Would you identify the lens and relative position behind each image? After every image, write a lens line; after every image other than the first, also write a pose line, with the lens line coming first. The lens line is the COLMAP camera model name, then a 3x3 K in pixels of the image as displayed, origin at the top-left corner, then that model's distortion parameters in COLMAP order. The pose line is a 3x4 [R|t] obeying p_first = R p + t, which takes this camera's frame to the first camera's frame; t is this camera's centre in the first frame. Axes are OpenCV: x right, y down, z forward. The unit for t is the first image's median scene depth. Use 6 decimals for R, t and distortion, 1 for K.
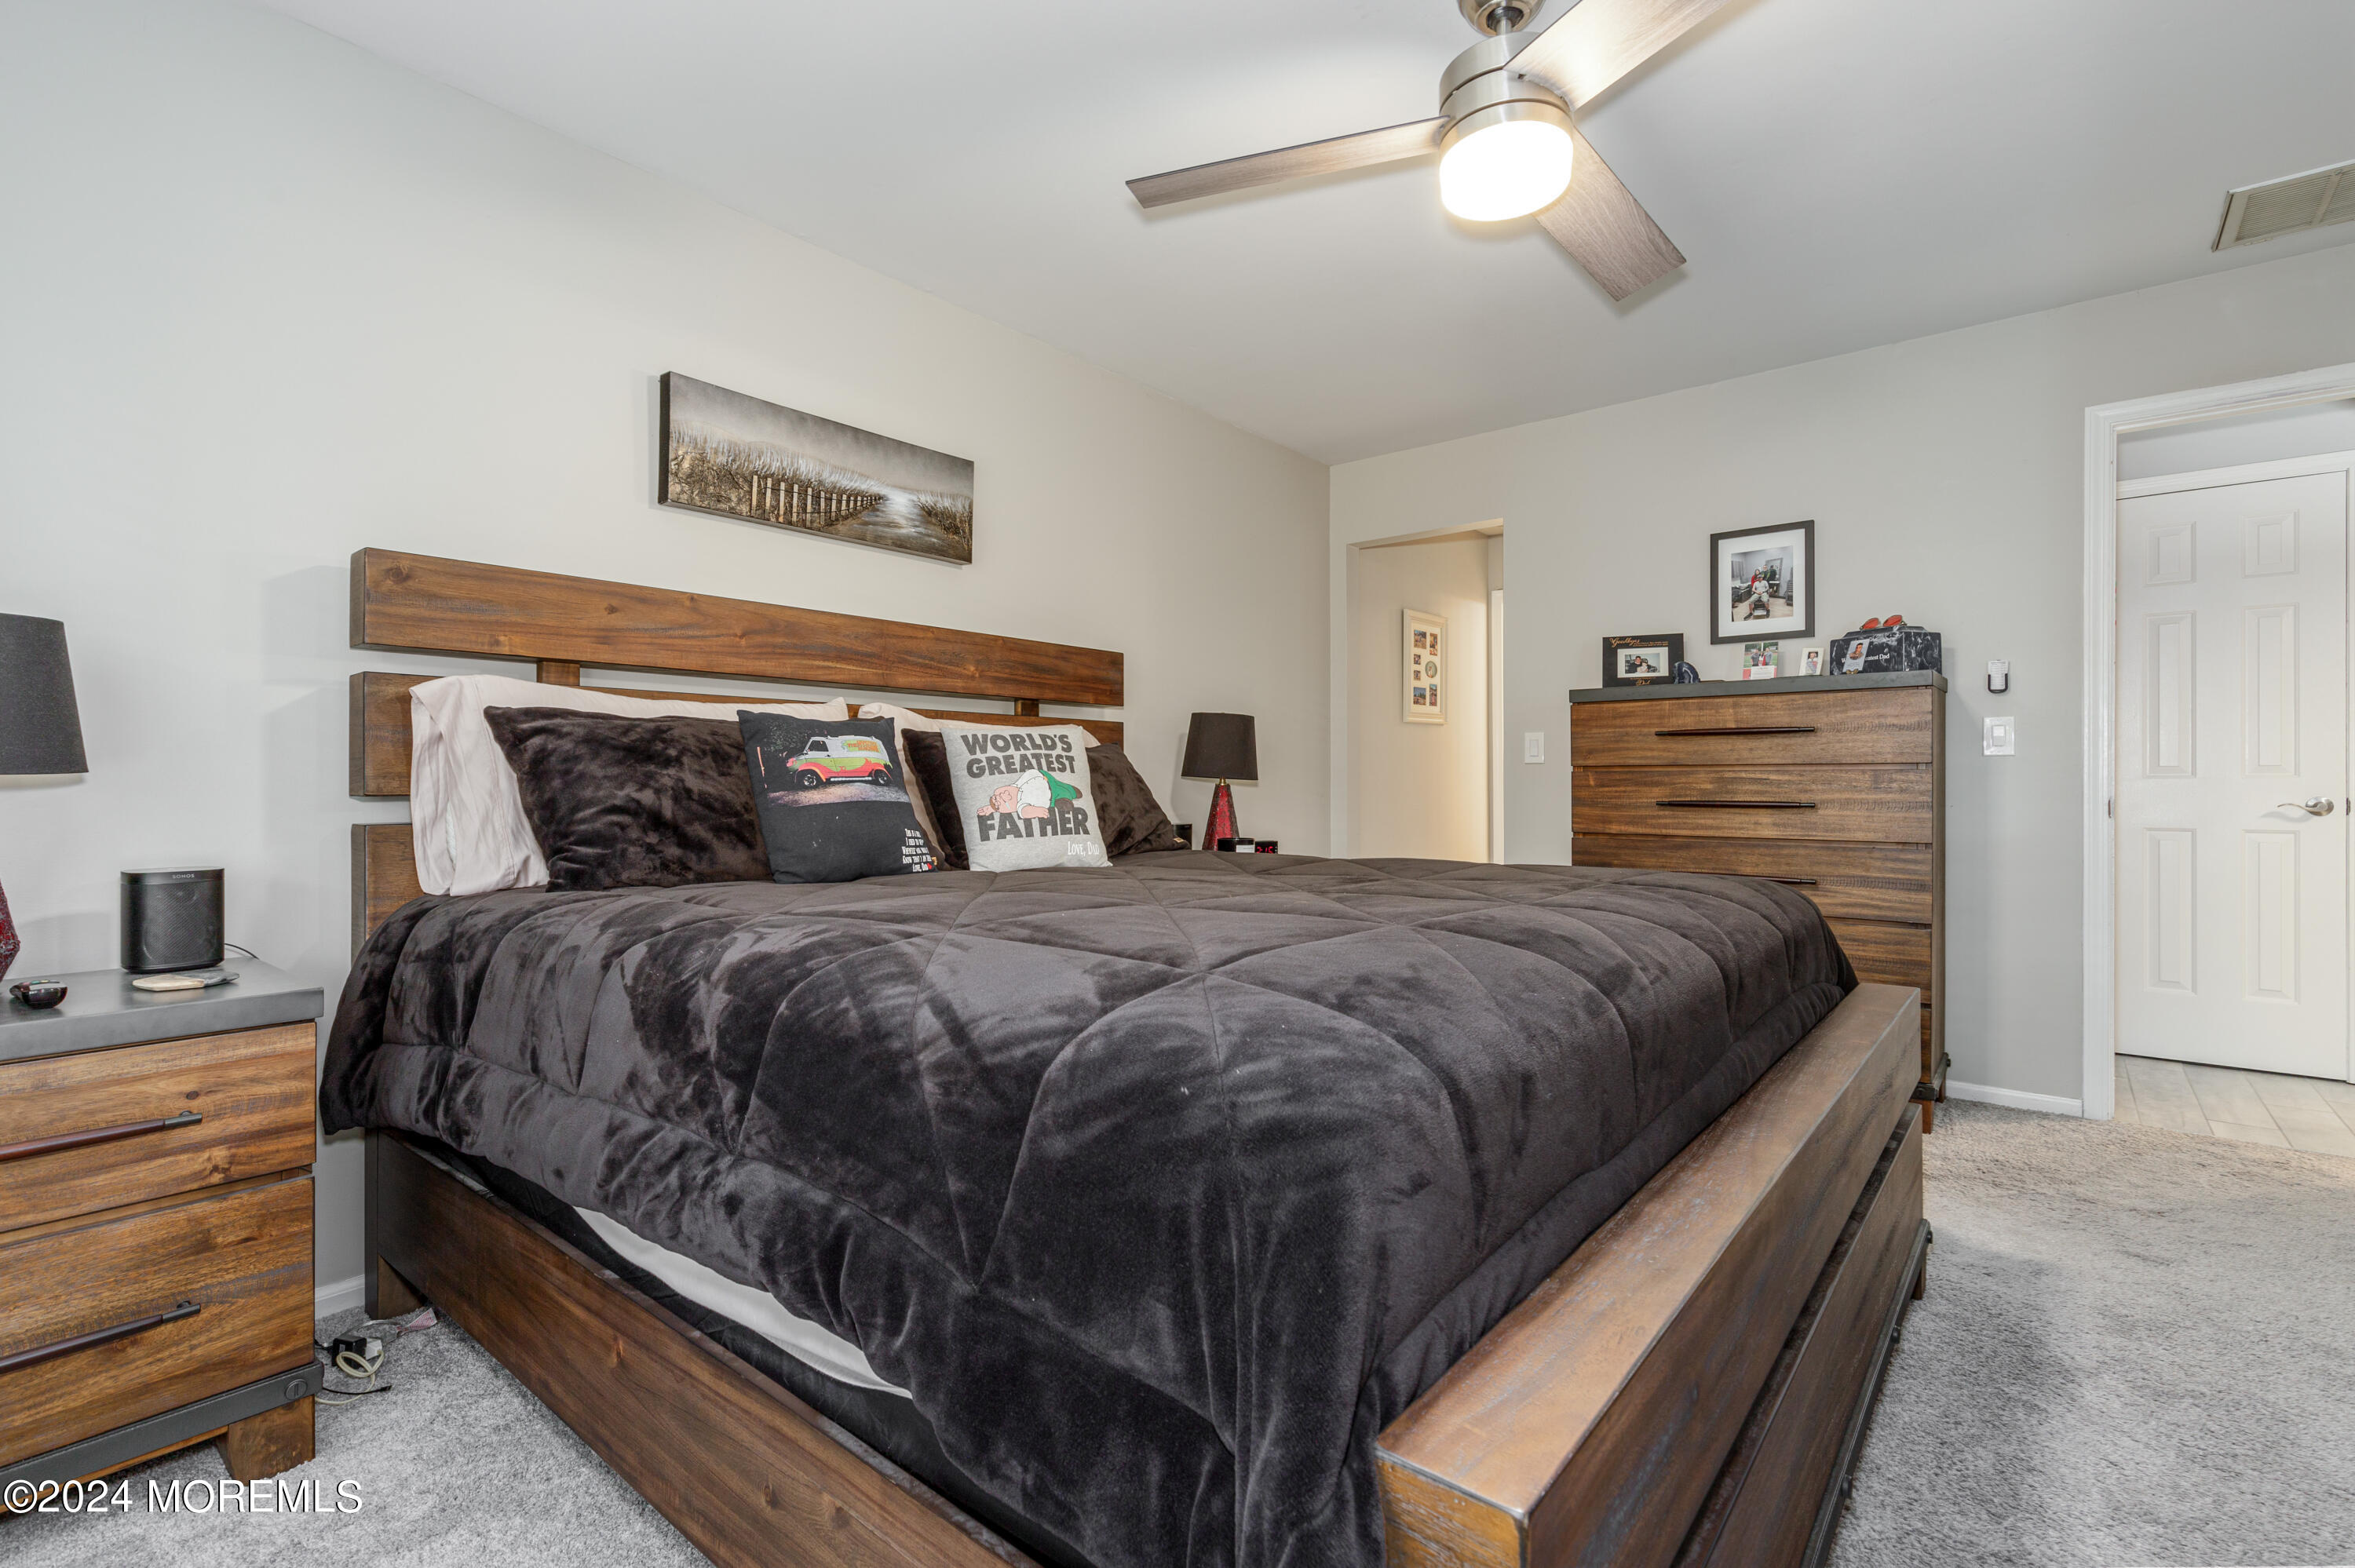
lens RADIAL K [[1076.8, 0, 1176.1], [0, 1076.8, 784.9], [0, 0, 1]] dist [0.002244, 0.000045]
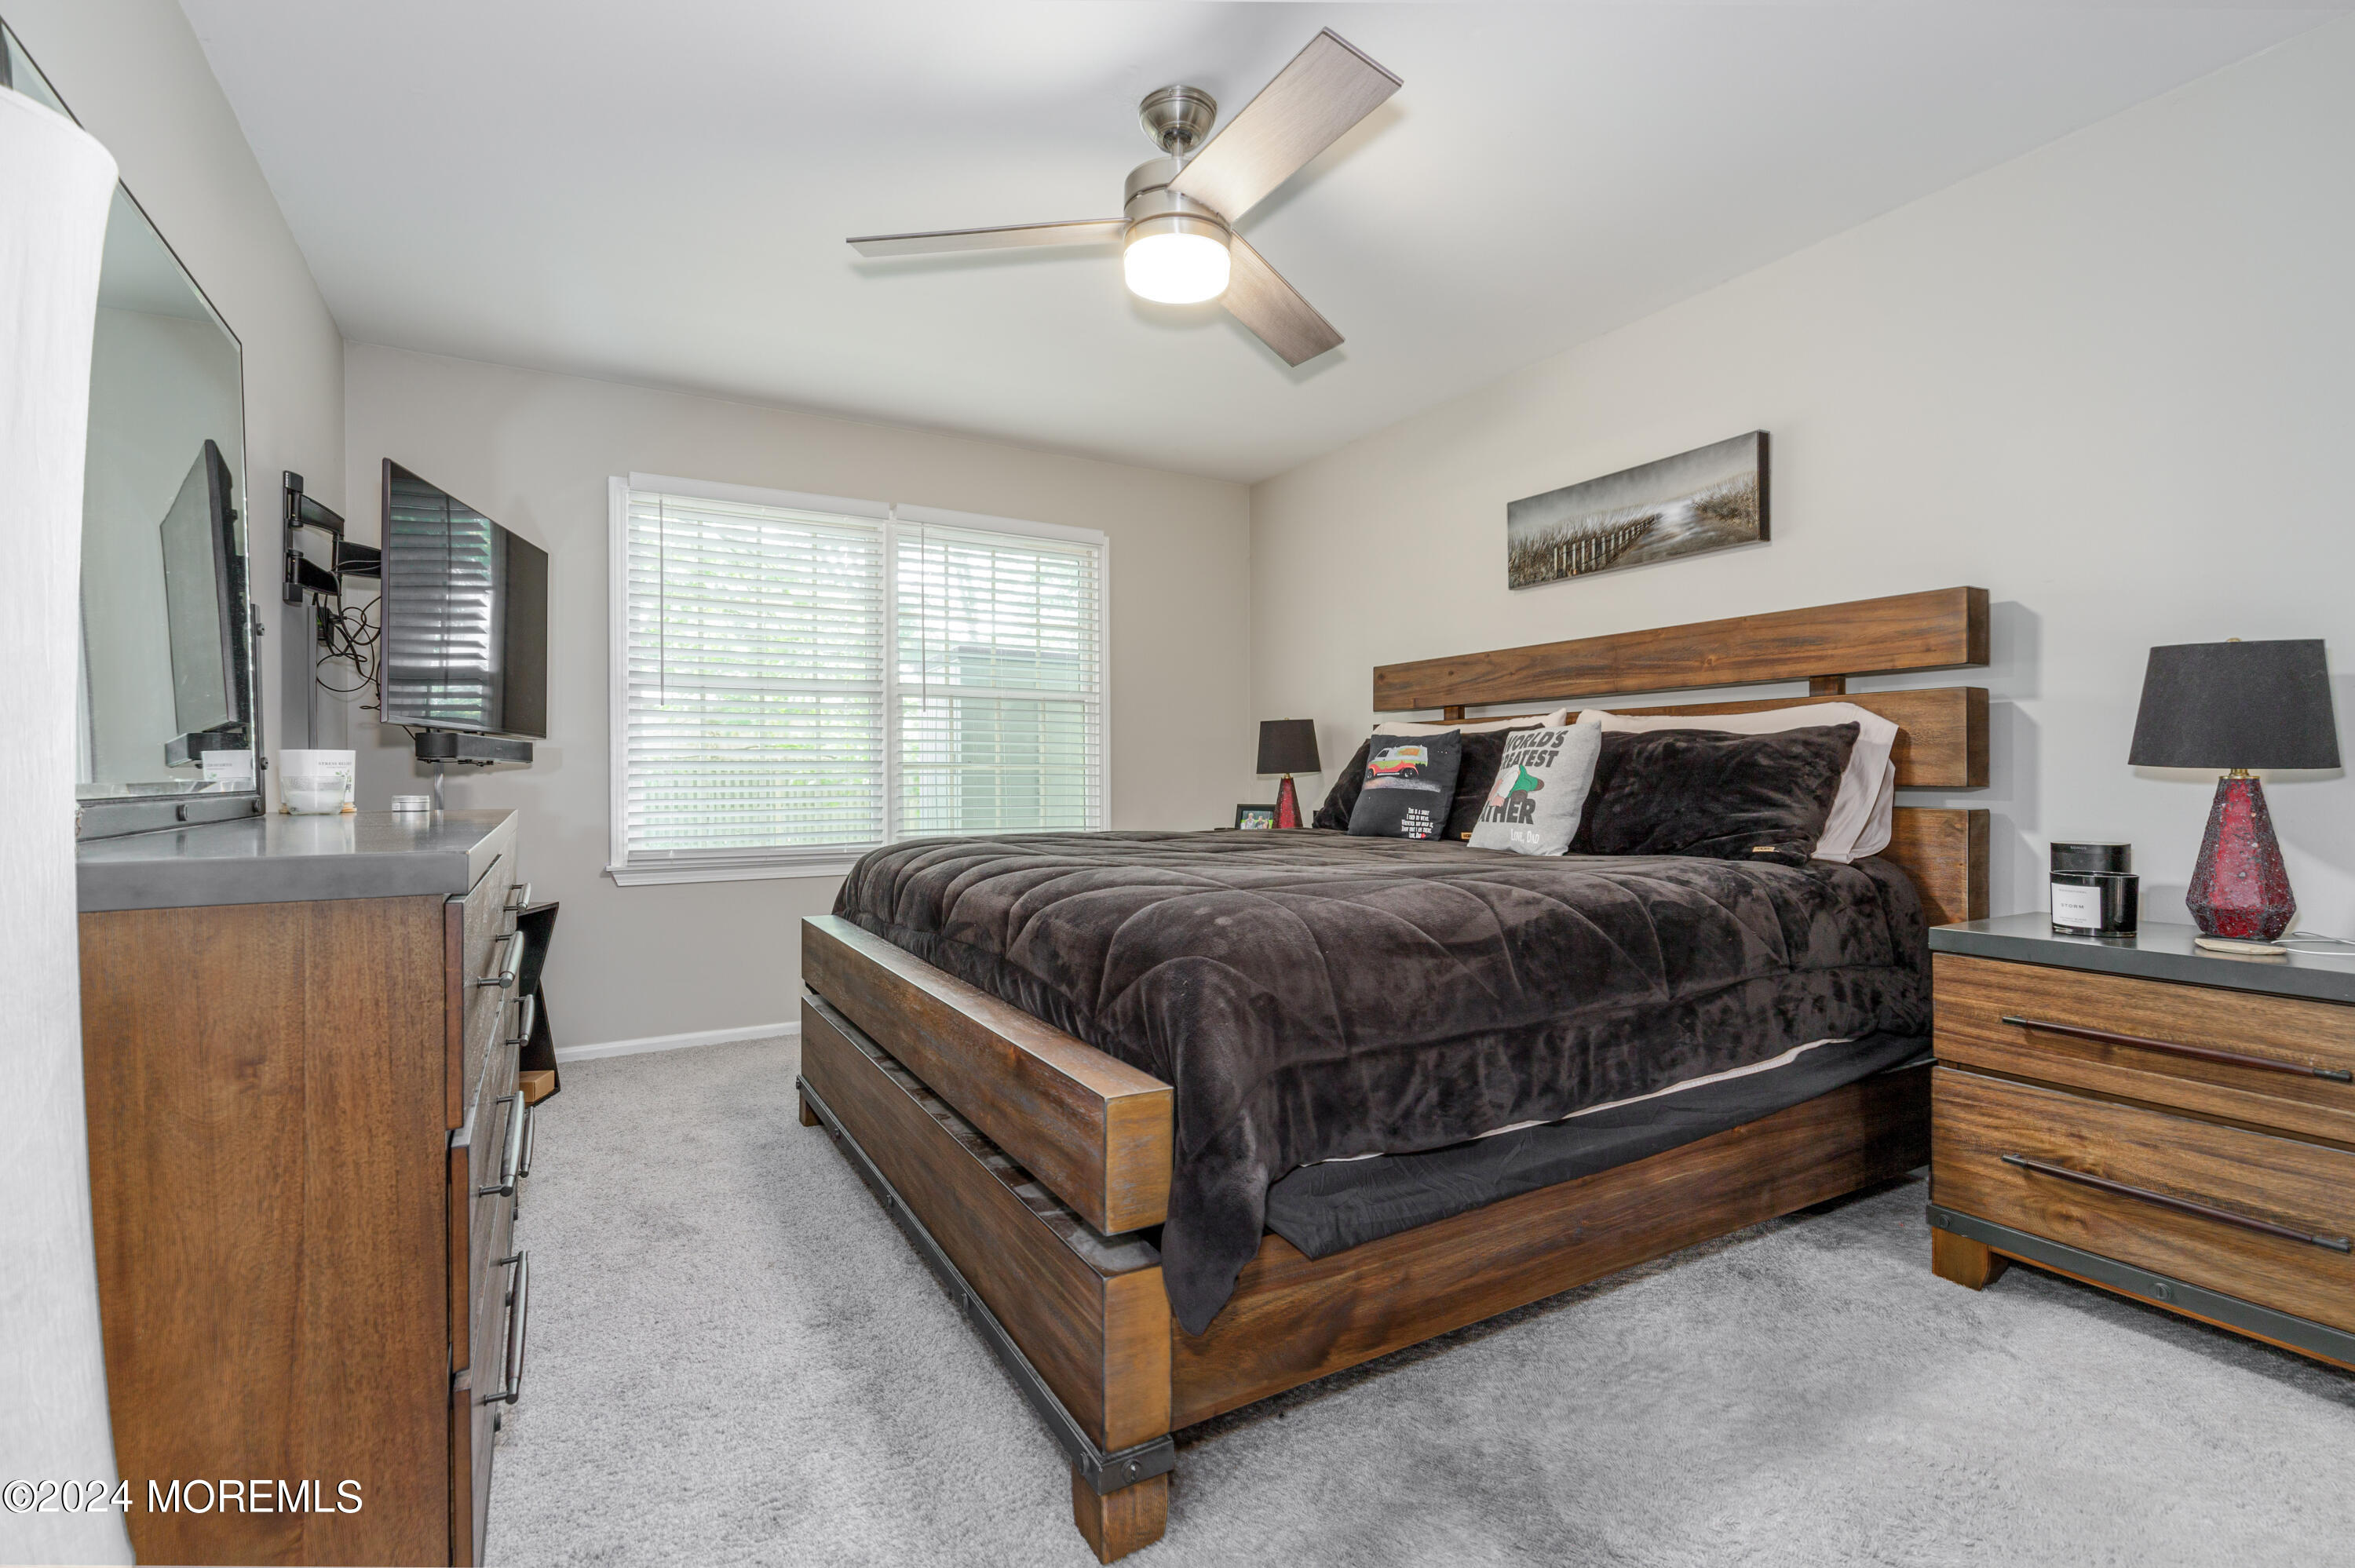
lens RADIAL K [[1076.8, 0, 1178.6], [0, 1076.8, 779.1], [0, 0, 1]] dist [0.002244, 0.000045]
pose [[-0.358789, 0.002469, -0.933415, 0.971938], [-0.002271, 0.999991, 0.003518, -0.001965], [0.933416, 0.003382, -0.358780, 0.983451]]
